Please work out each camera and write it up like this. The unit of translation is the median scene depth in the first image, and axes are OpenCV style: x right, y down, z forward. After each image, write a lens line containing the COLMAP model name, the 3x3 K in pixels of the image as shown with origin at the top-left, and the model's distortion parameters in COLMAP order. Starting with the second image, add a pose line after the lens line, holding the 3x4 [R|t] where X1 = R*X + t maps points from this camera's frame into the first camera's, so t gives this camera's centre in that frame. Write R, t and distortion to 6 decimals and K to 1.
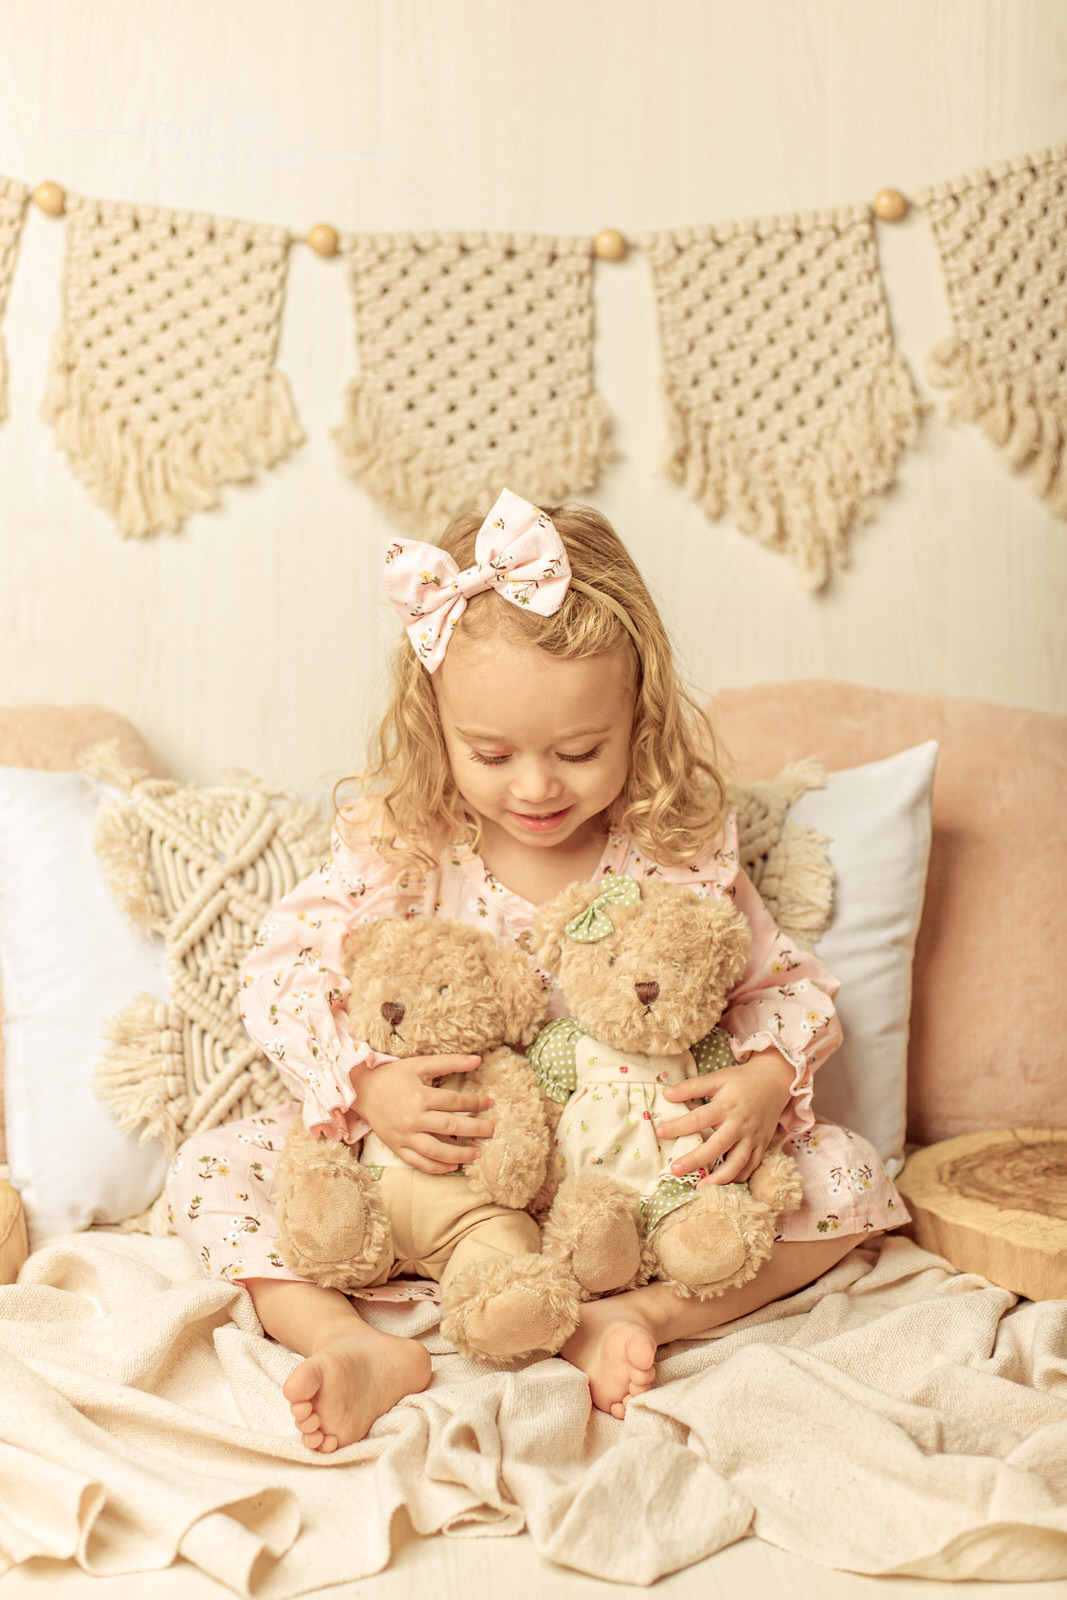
lens RADIAL K [[2435.3, 0, 572.1], [0, 2435.3, 815.5], [0, 0, 1]] dist [0.029941, 0.079261]
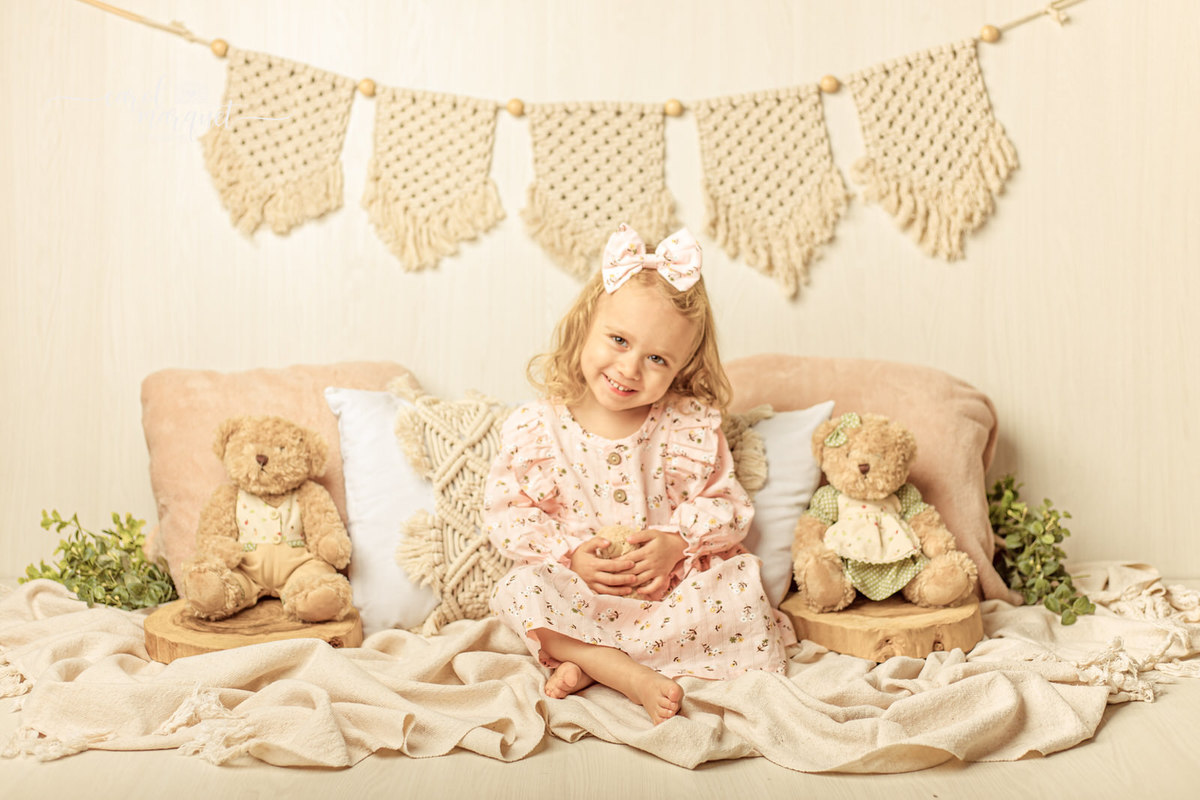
lens RADIAL K [[1807.6, 0, 585.0], [0, 1807.6, 400.1], [0, 0, 1]] dist [0.030288, 0.084020]
pose [[0.998831, -0.005079, -0.048072, 0.013325], [0.001864, 0.997773, -0.066675, 0.071524], [0.048304, 0.066508, 0.996616, -0.325547]]
